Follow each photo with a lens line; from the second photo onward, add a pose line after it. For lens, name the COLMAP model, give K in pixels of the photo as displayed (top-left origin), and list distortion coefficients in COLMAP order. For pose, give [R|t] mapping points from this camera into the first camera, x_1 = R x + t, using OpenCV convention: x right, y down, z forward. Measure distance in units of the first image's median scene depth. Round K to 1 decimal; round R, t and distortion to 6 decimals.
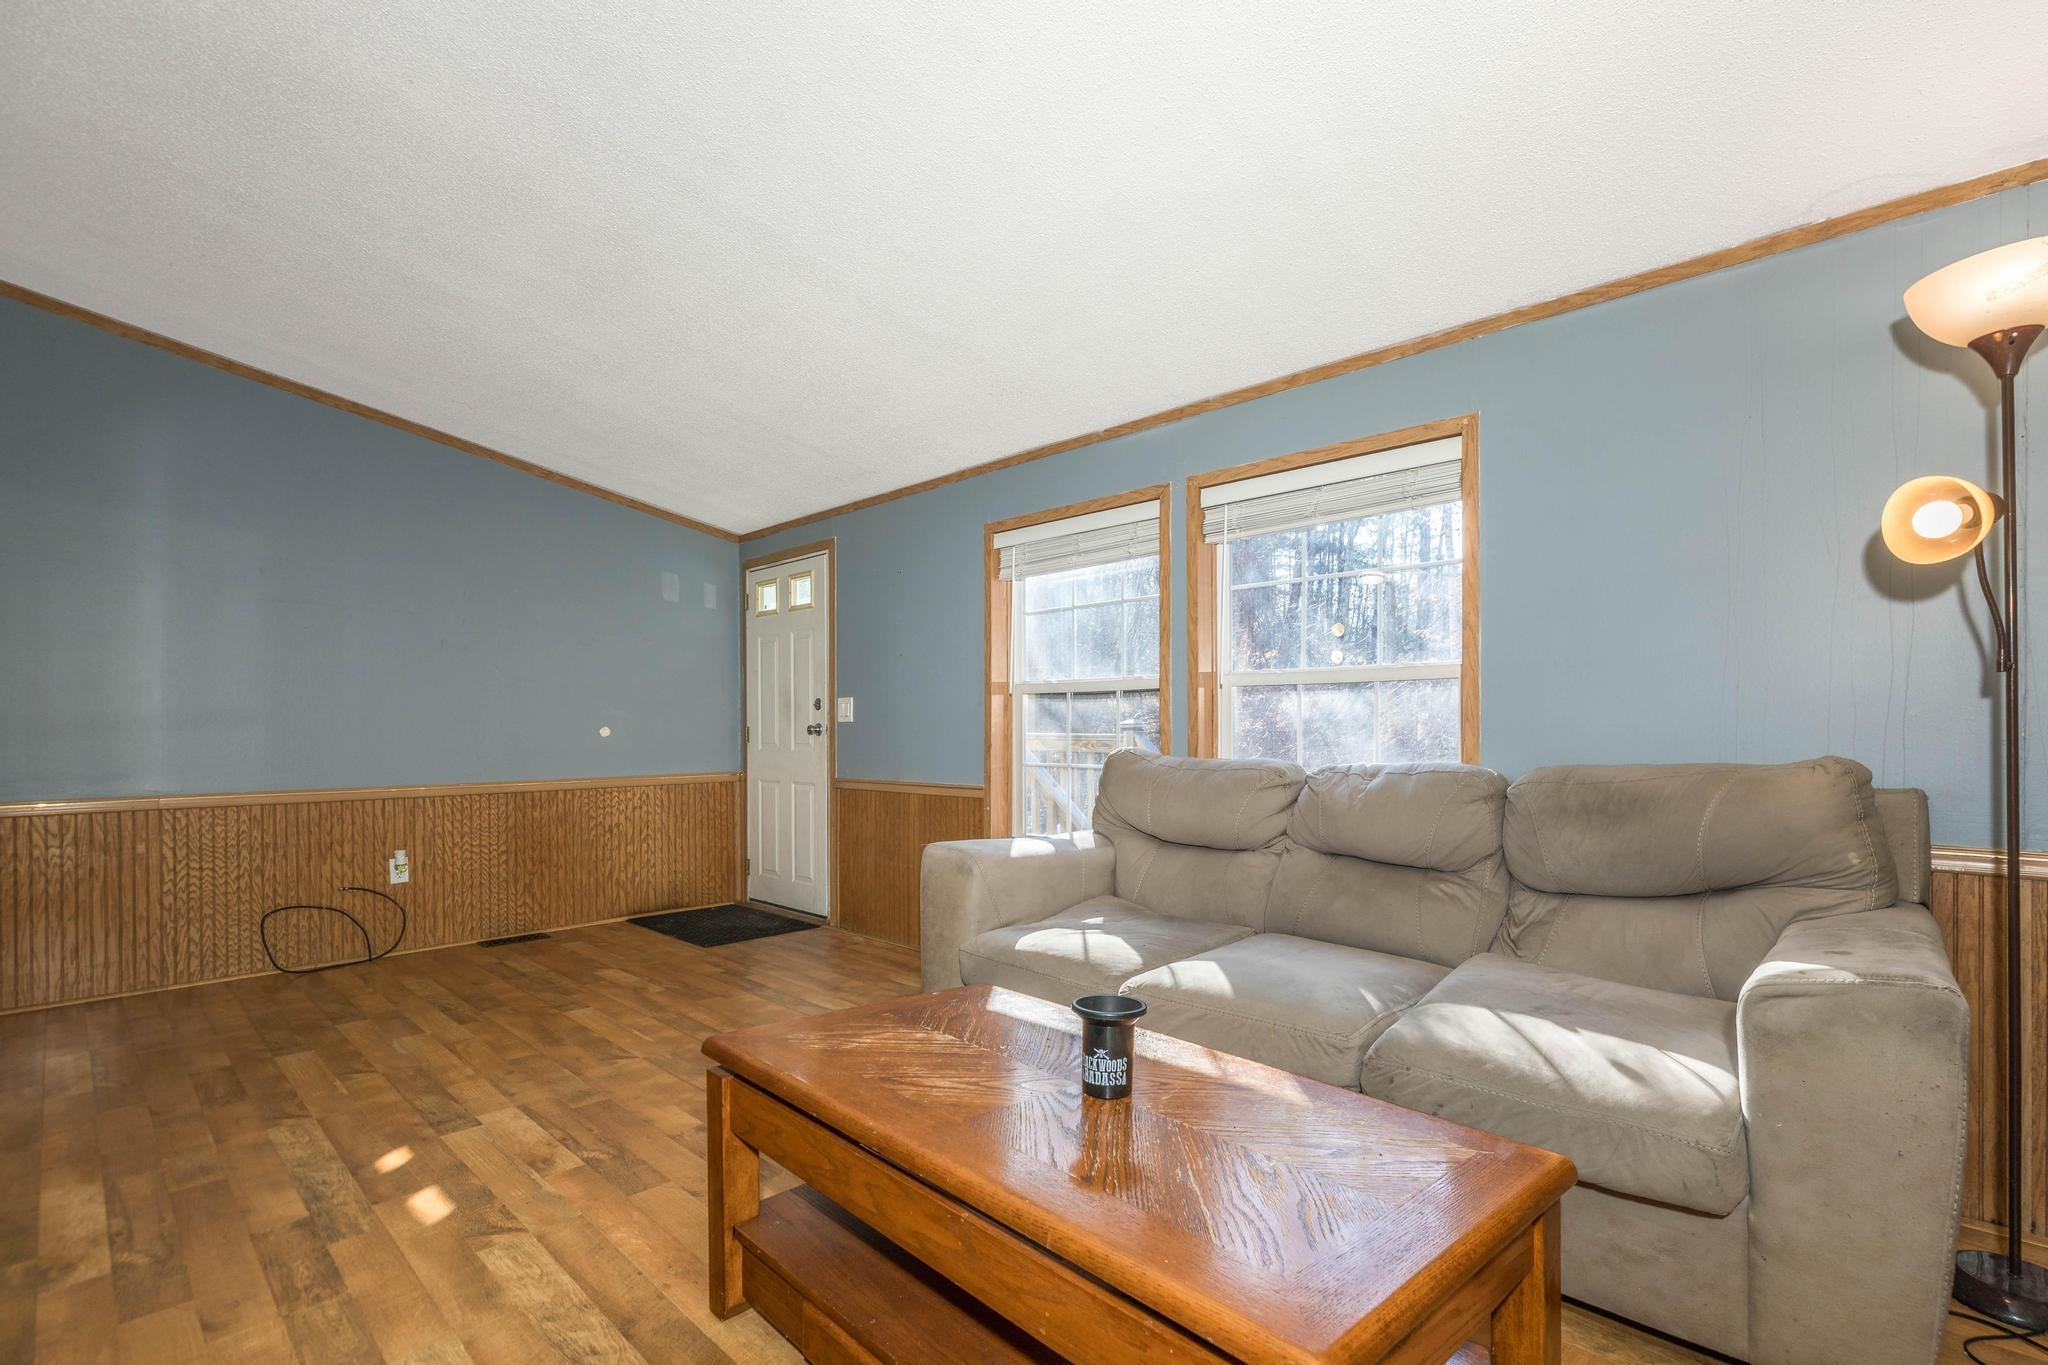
lens RADIAL K [[937.1, 0, 1024.1], [0, 937.1, 725.6], [0, 0, 1]] dist [0.003477, 0.001123]
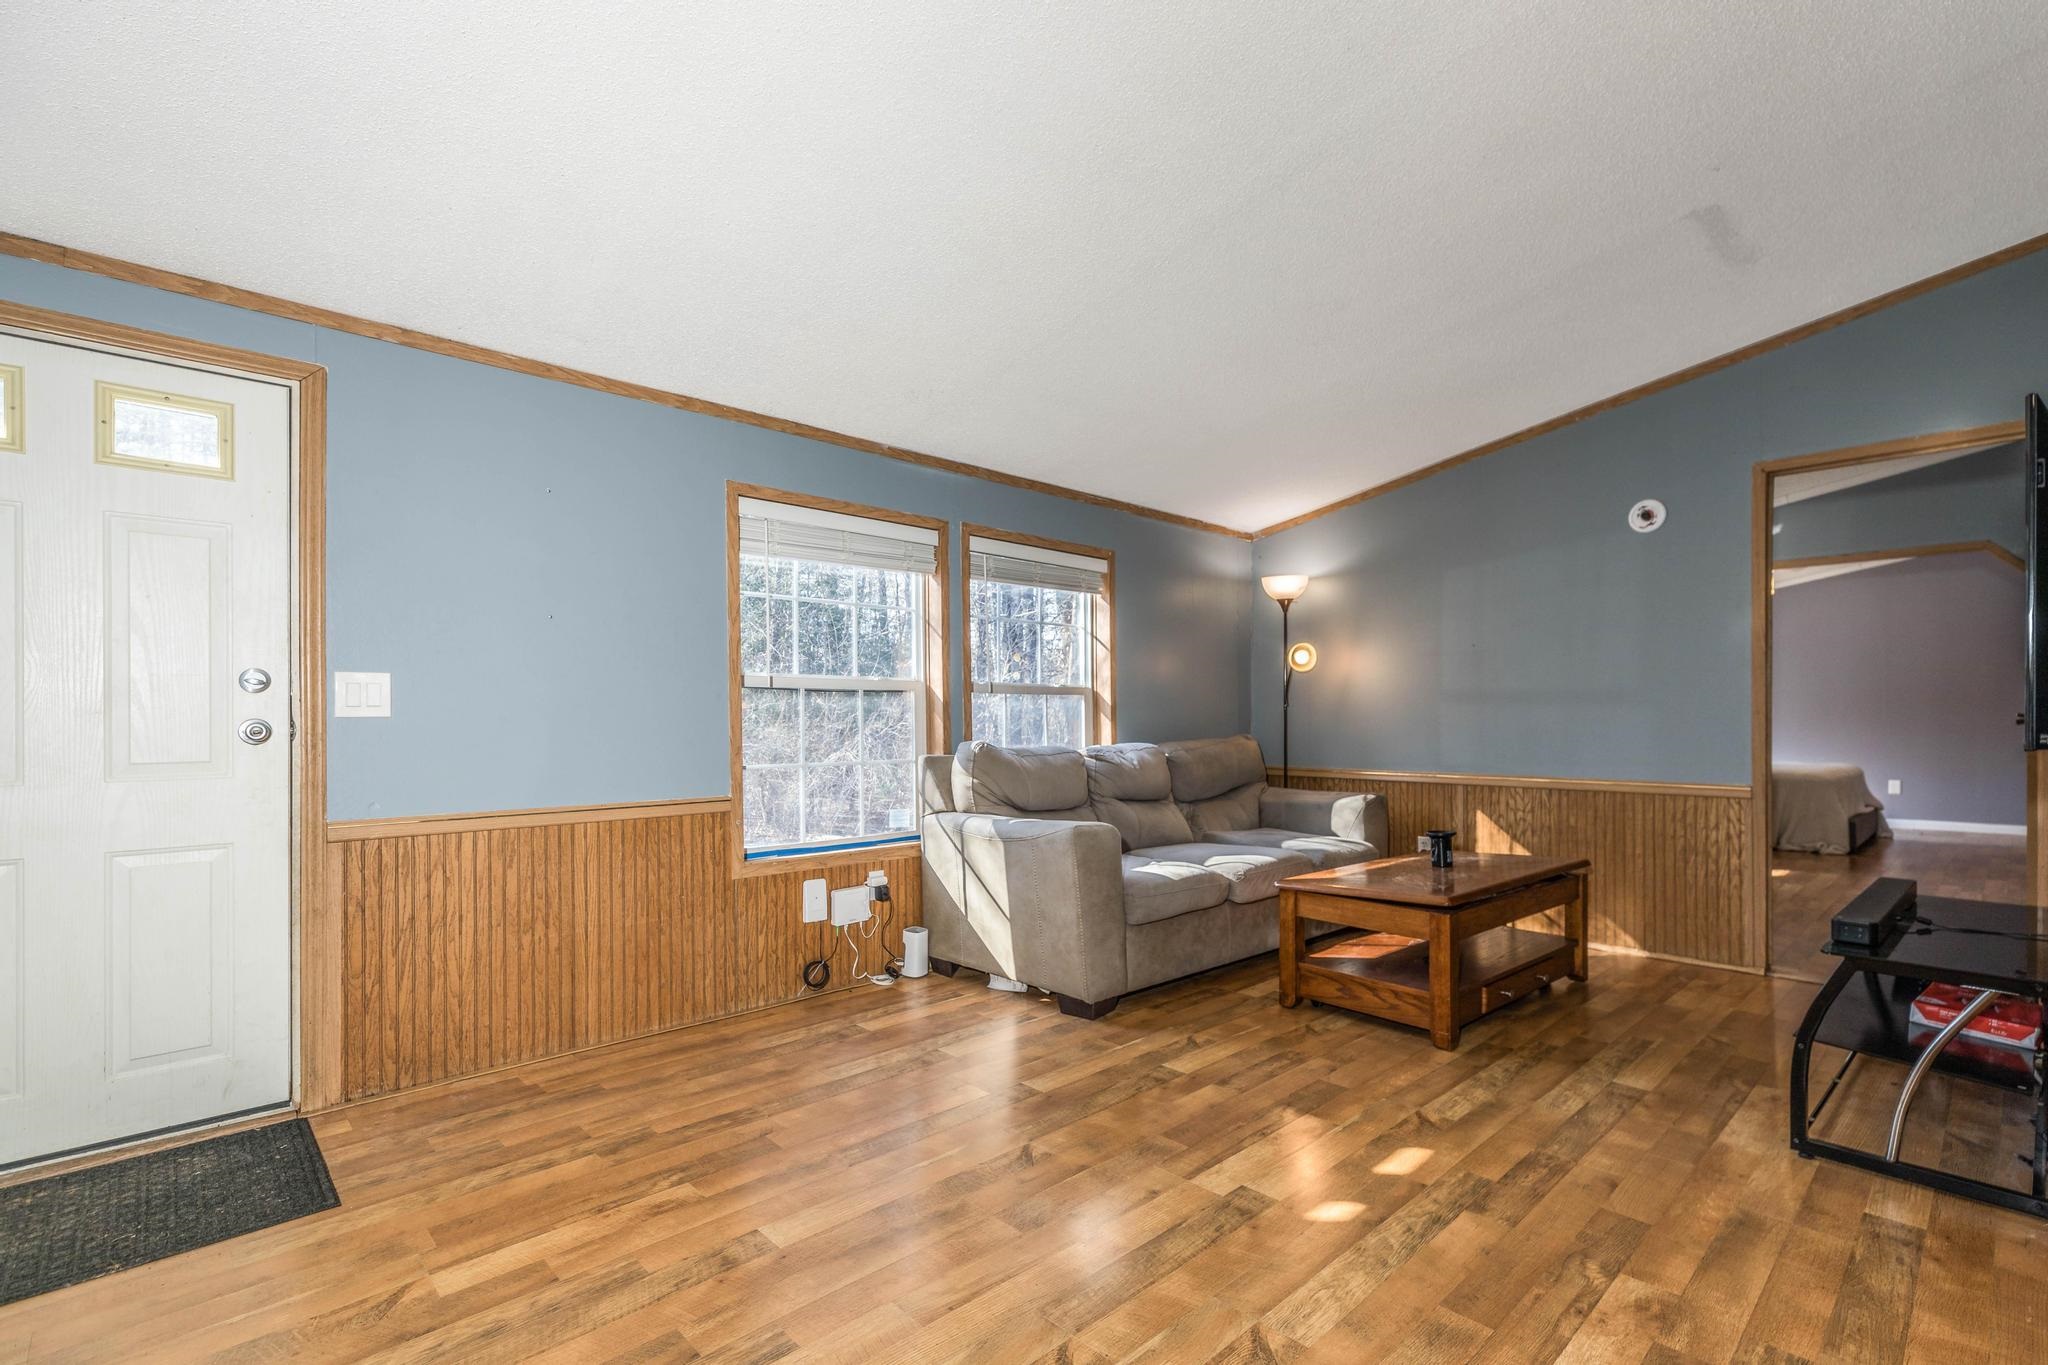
lens RADIAL K [[938.1, 0, 1074.5], [0, 938.1, 716.0], [0, 0, 1]] dist [0.001225, -0.000141]
pose [[0.017255, 0.011481, 0.999785, -1.395366], [0.003148, 0.999928, -0.011537, 0.006235], [-0.999846, 0.003347, 0.017218, 1.101536]]
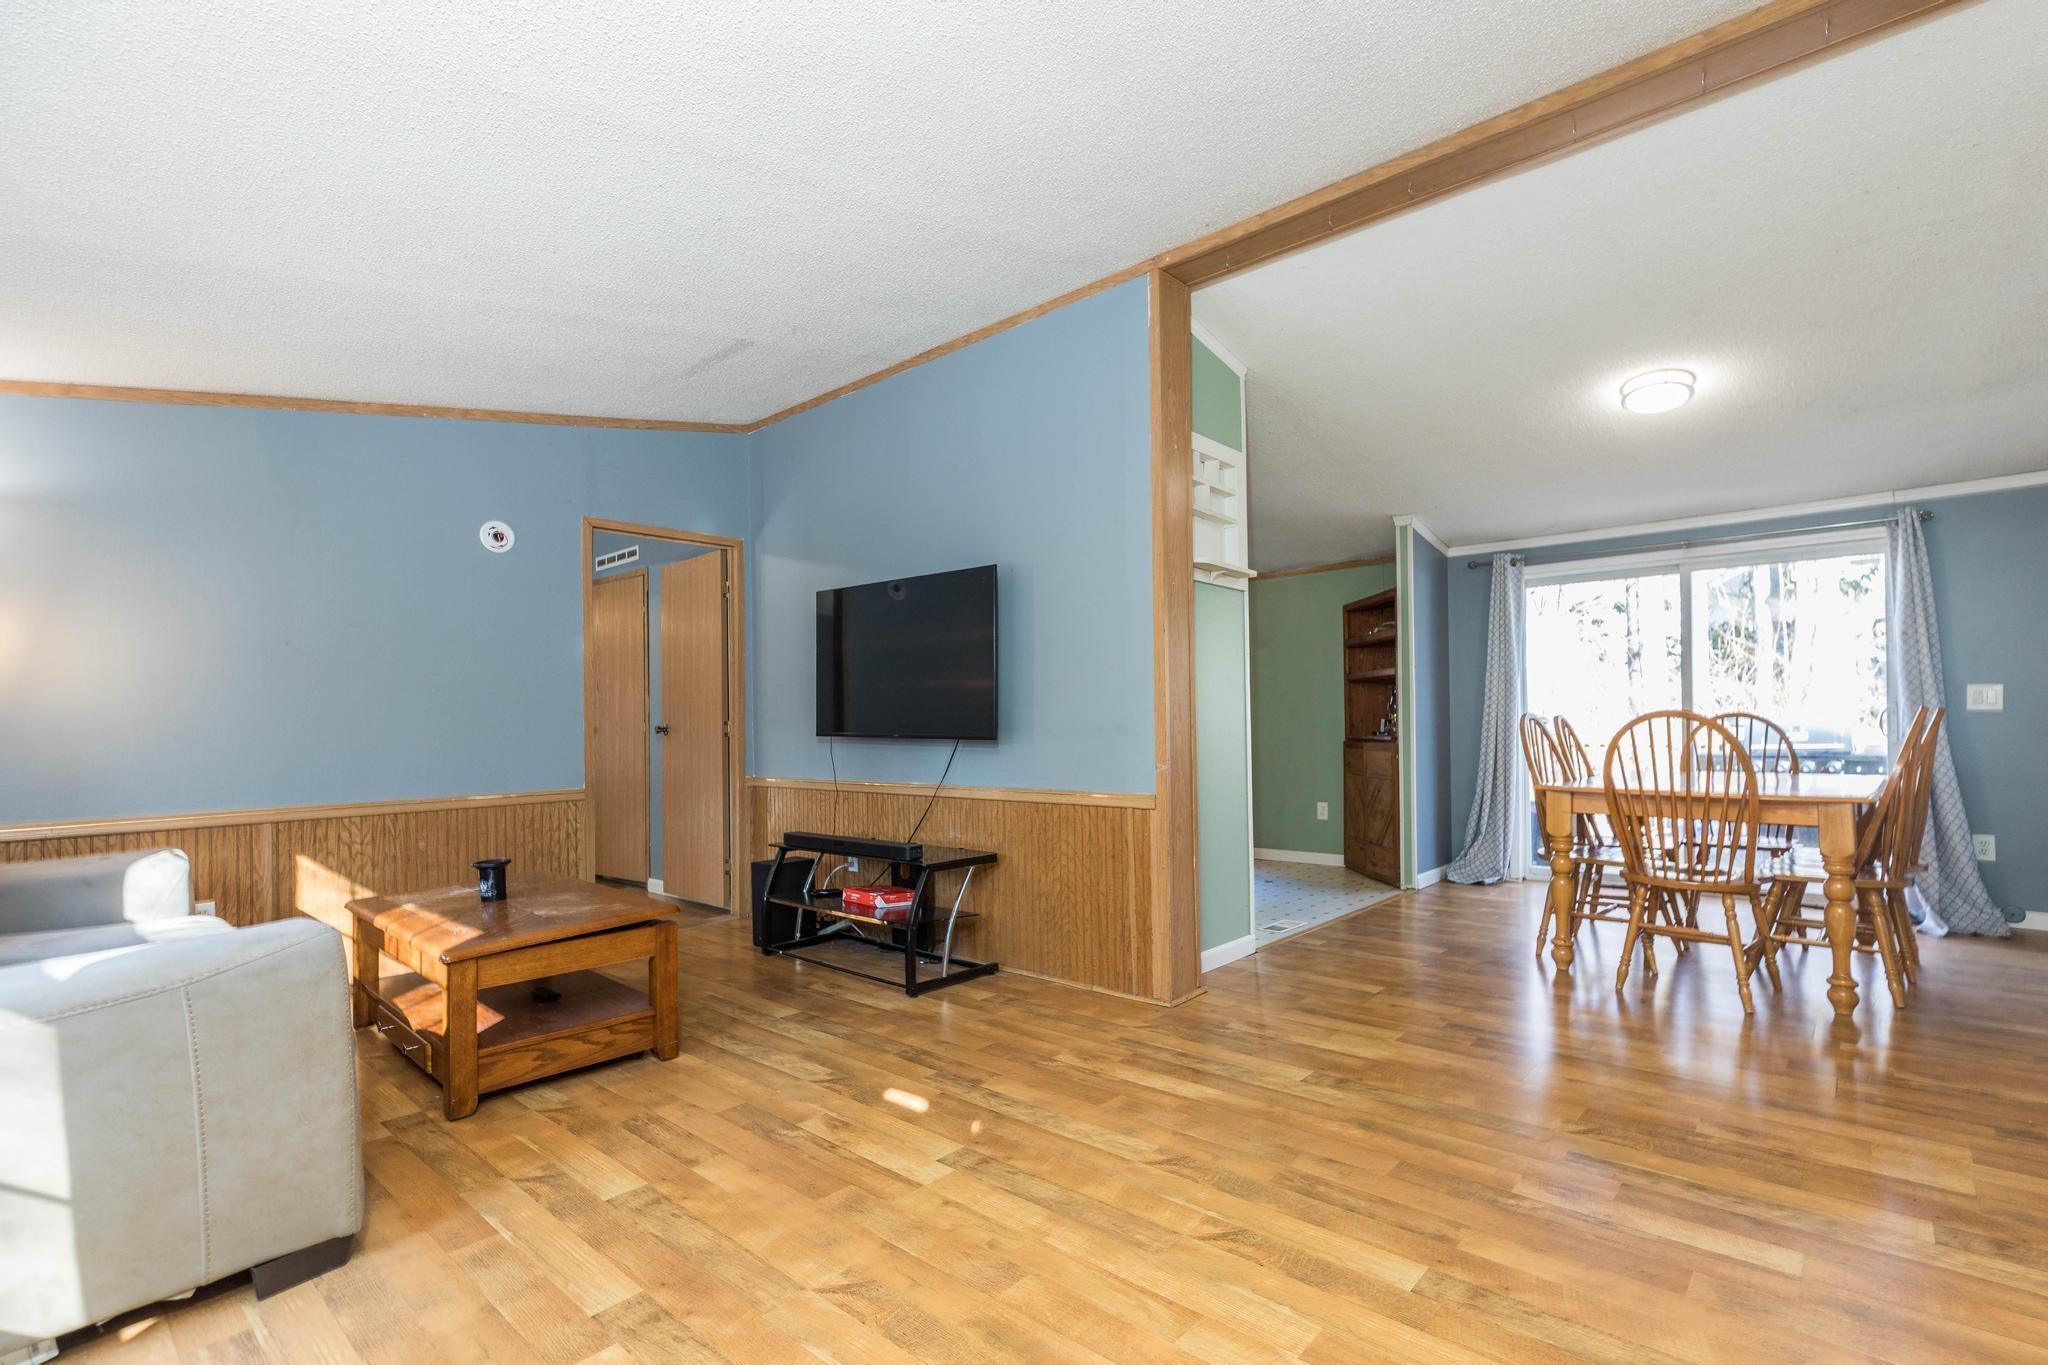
lens RADIAL K [[937.1, 0, 1024.1], [0, 937.1, 725.6], [0, 0, 1]] dist [0.003477, 0.001123]
pose [[-0.998583, 0.025647, -0.046627, -0.611361], [0.025491, 0.999667, 0.003928, -0.001213], [0.046713, 0.002734, -0.998905, 1.858112]]
